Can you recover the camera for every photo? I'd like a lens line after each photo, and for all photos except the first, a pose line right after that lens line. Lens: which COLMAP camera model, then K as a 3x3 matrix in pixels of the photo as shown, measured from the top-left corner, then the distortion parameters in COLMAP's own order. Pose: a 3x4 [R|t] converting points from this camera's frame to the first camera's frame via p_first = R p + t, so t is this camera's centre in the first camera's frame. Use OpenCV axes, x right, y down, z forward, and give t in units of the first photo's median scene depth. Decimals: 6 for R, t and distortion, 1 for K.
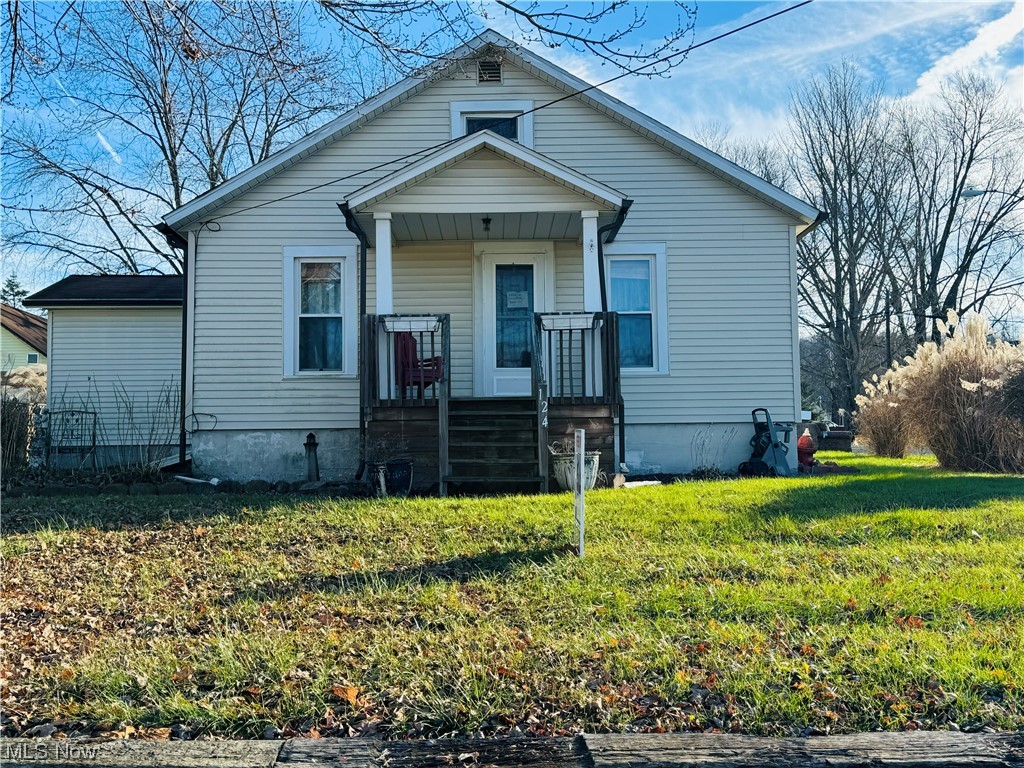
lens RADIAL K [[1010.9, 0, 511.9], [0, 1010.9, 406.1], [0, 0, 1]] dist [0.091724, -0.000775]
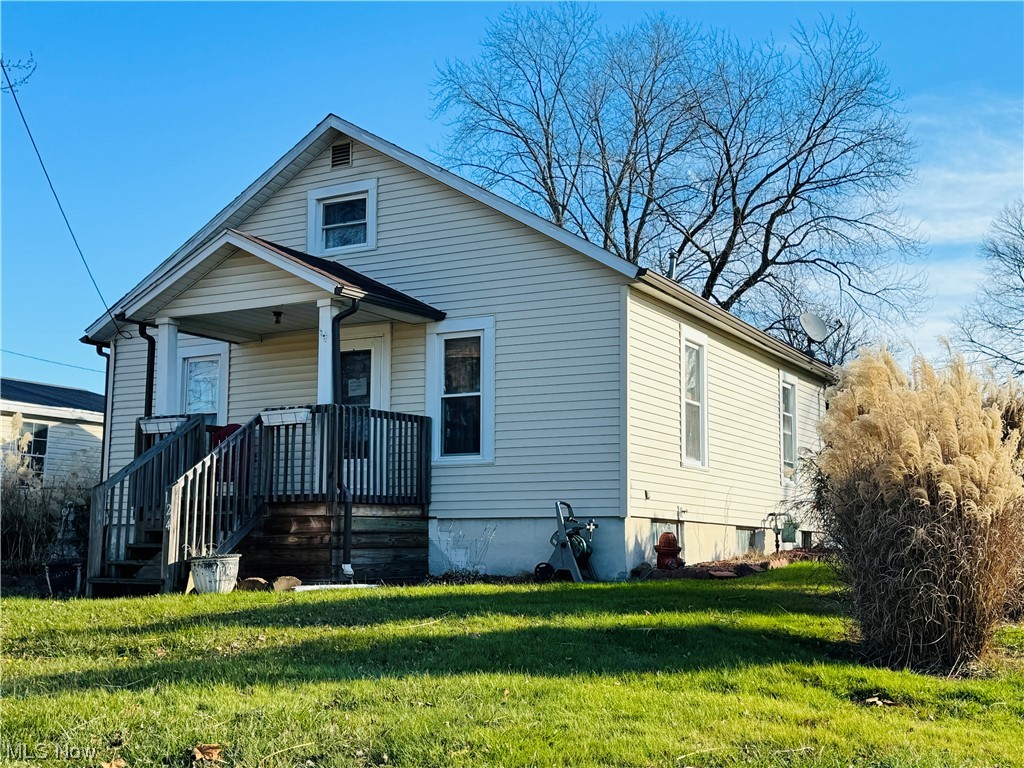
lens RADIAL K [[1277.2, 0, 512.0], [0, 1277.2, 384.0], [0, 0, 1]] dist [0.134177, 0.007414]
pose [[0.877815, -0.055566, -0.475765, 0.701013], [0.019061, 0.996514, -0.081216, -0.008764], [0.478620, 0.062224, 0.875815, 0.022342]]
